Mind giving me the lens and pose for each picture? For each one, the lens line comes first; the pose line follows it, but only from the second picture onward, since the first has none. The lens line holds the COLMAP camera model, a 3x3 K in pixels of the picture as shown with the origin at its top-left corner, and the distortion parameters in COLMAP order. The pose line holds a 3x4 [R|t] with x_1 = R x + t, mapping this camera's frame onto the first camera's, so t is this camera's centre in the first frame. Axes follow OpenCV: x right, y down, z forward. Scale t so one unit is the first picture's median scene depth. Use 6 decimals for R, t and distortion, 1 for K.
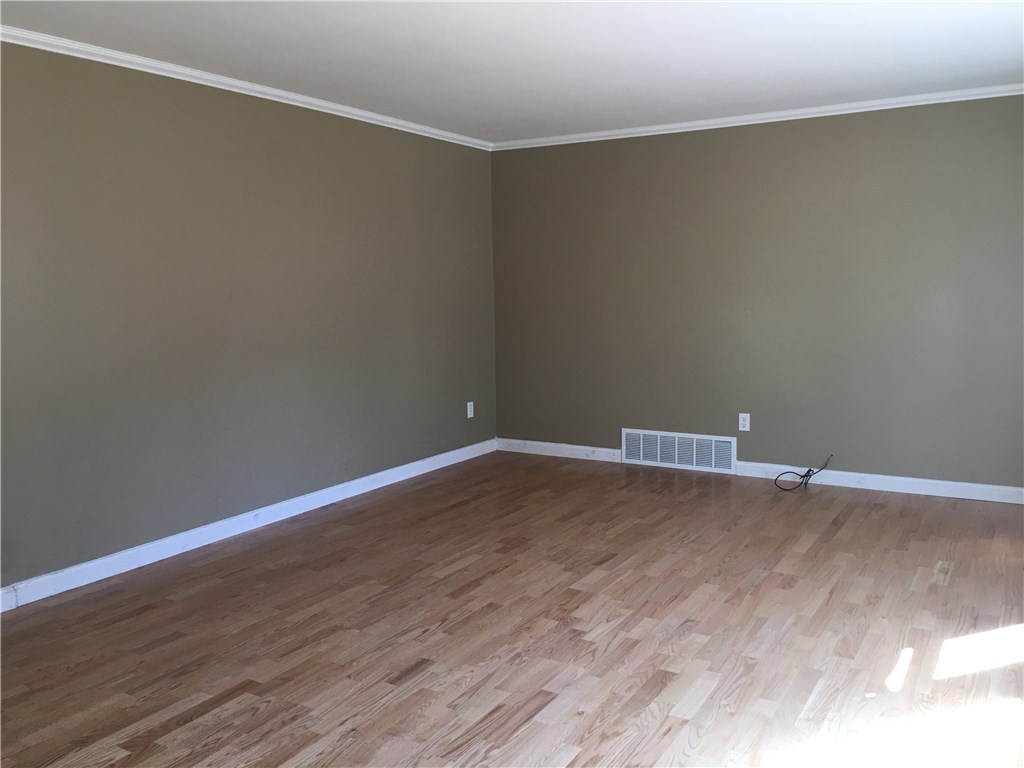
lens RADIAL K [[876.3, 0, 518.3], [0, 876.3, 385.7], [0, 0, 1]] dist [0.057509, -0.017164]
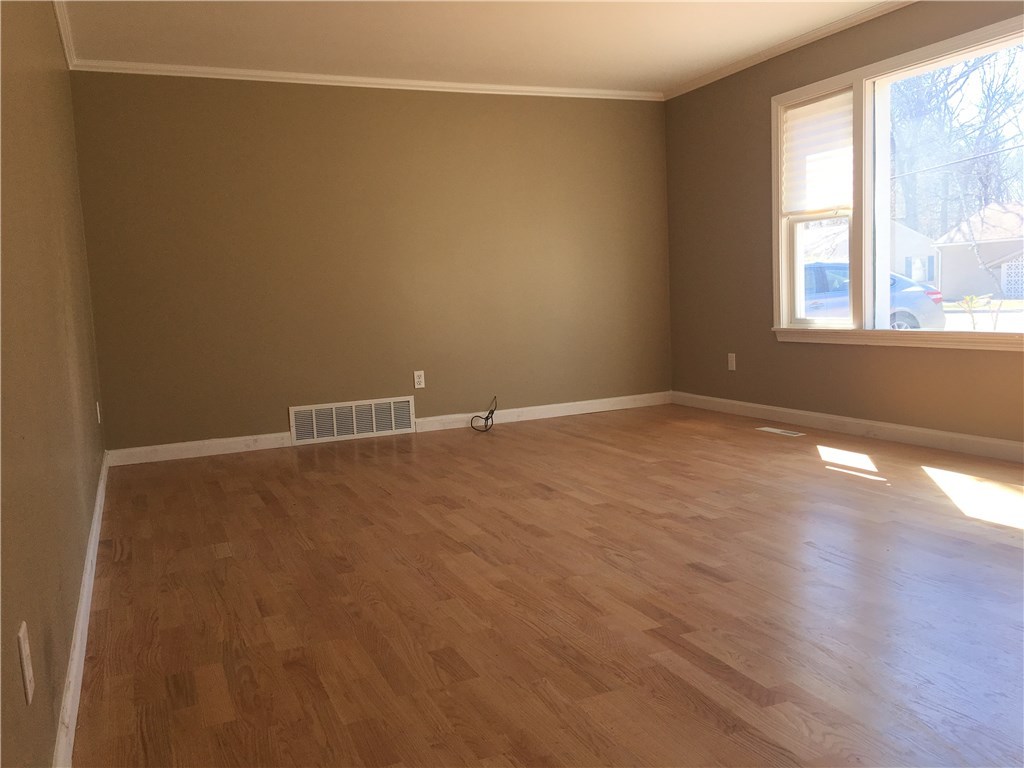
lens RADIAL K [[876.3, 0, 518.3], [0, 876.3, 385.7], [0, 0, 1]] dist [0.057509, -0.017164]
pose [[0.575321, -0.097486, 0.812097, -0.760261], [0.136225, 0.990425, 0.022385, 0.062279], [-0.806504, 0.097750, 0.583092, 0.468234]]
